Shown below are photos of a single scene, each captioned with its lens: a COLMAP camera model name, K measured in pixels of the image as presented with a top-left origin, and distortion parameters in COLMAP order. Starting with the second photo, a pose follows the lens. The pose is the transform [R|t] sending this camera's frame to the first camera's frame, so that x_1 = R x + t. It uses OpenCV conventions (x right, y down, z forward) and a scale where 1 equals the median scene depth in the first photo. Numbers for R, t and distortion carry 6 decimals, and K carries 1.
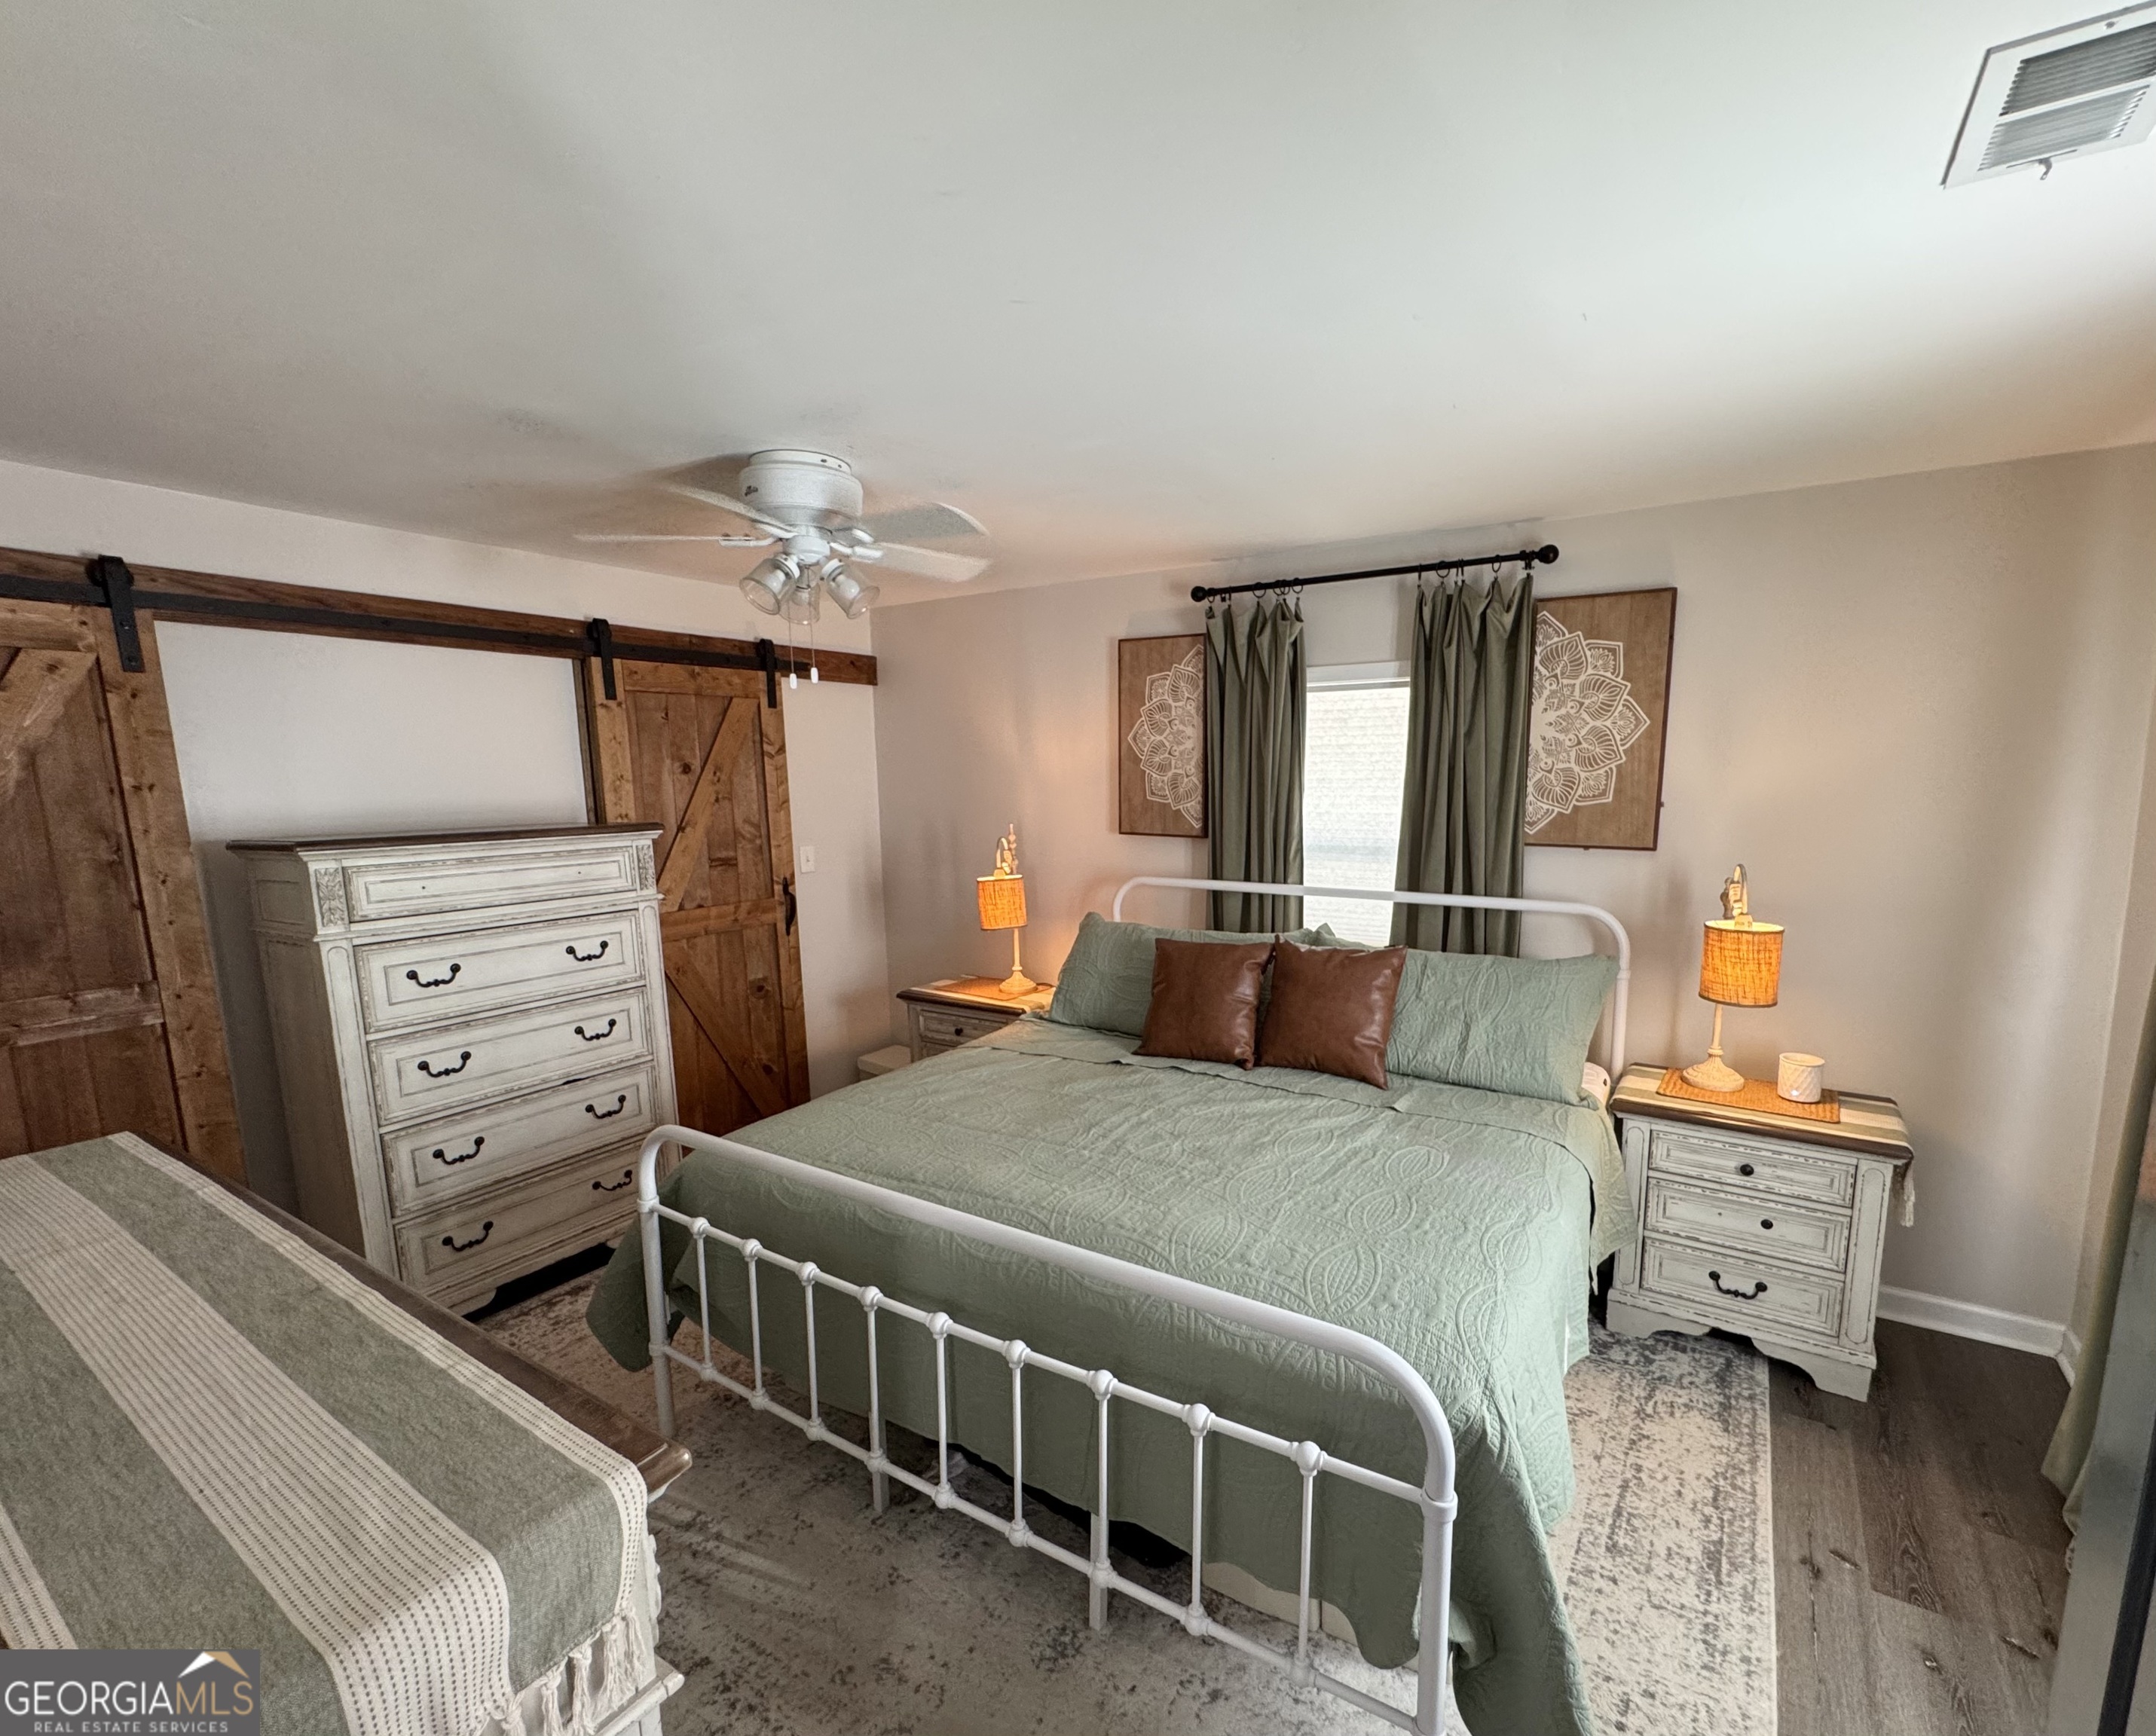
lens RADIAL K [[998.4, 0, 1074.7], [0, 998.4, 923.8], [0, 0, 1]] dist [-0.000144, -0.000370]
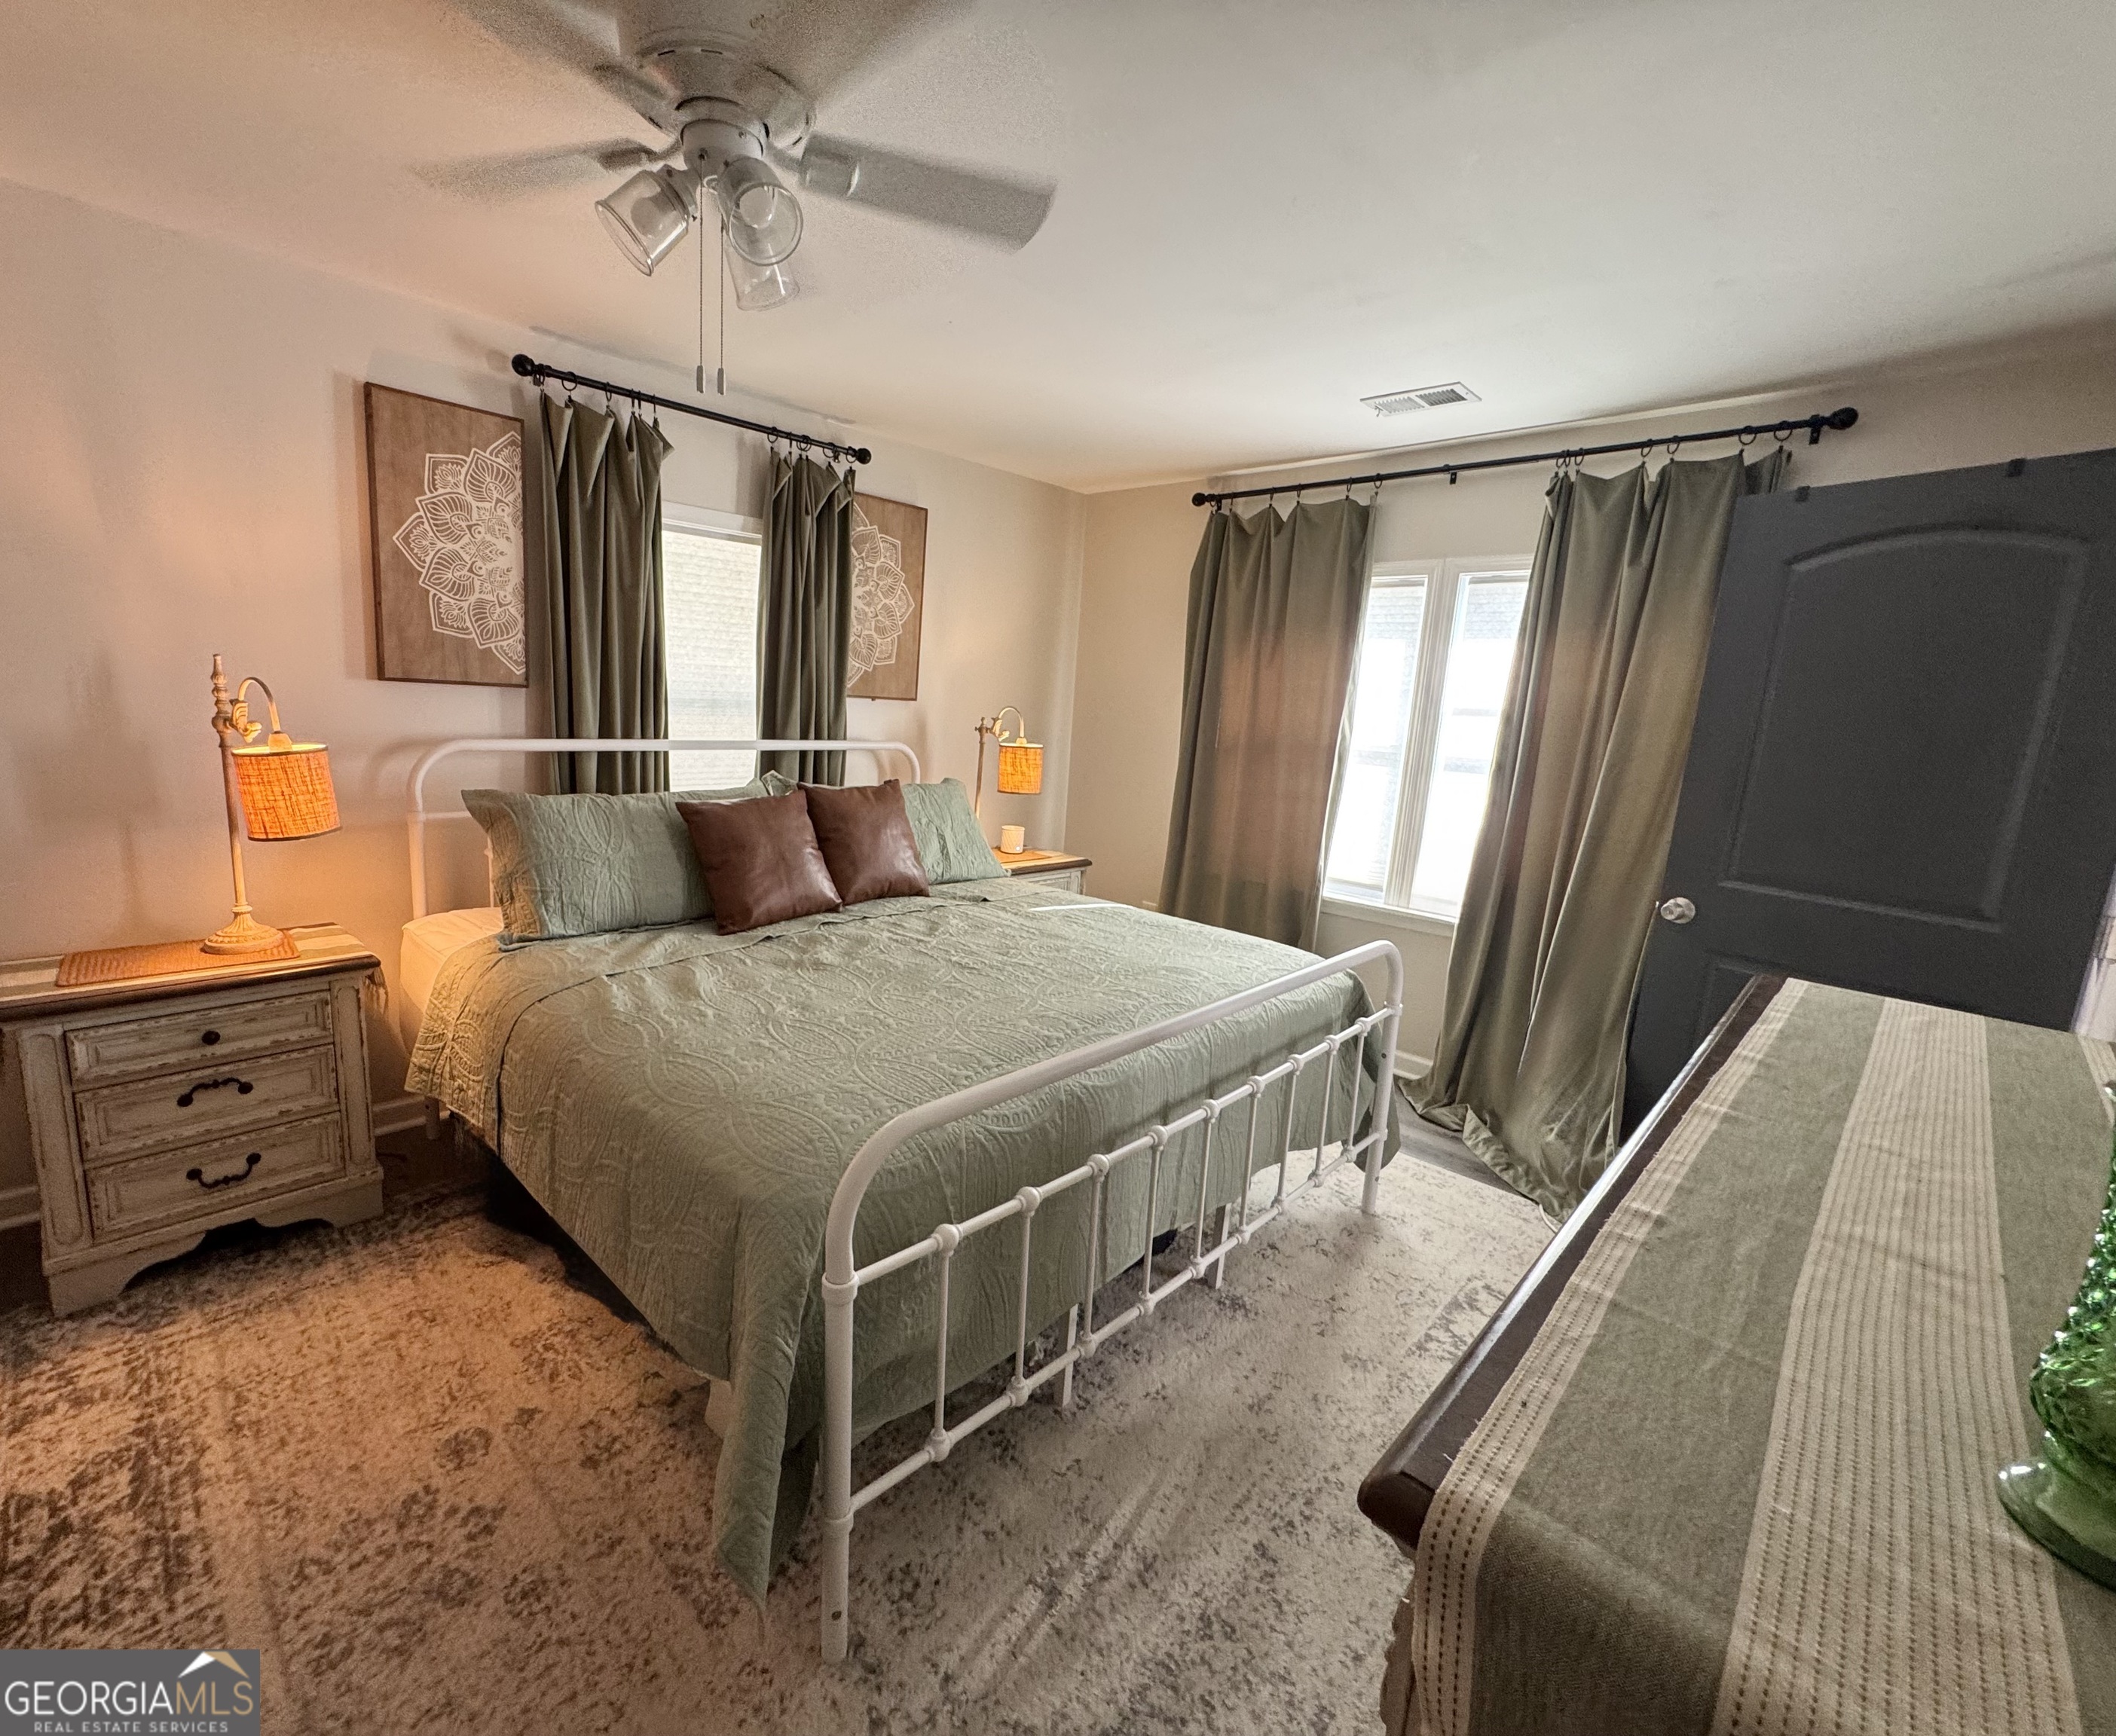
lens RADIAL K [[930.4, 0, 1058.0], [0, 930.4, 868.0], [0, 0, 1]] dist [-0.000030, -0.000331]
pose [[0.170099, -0.165394, 0.971448, -0.598229], [0.096953, 0.983840, 0.150527, -0.017235], [-0.980646, 0.068580, 0.183386, 0.515086]]
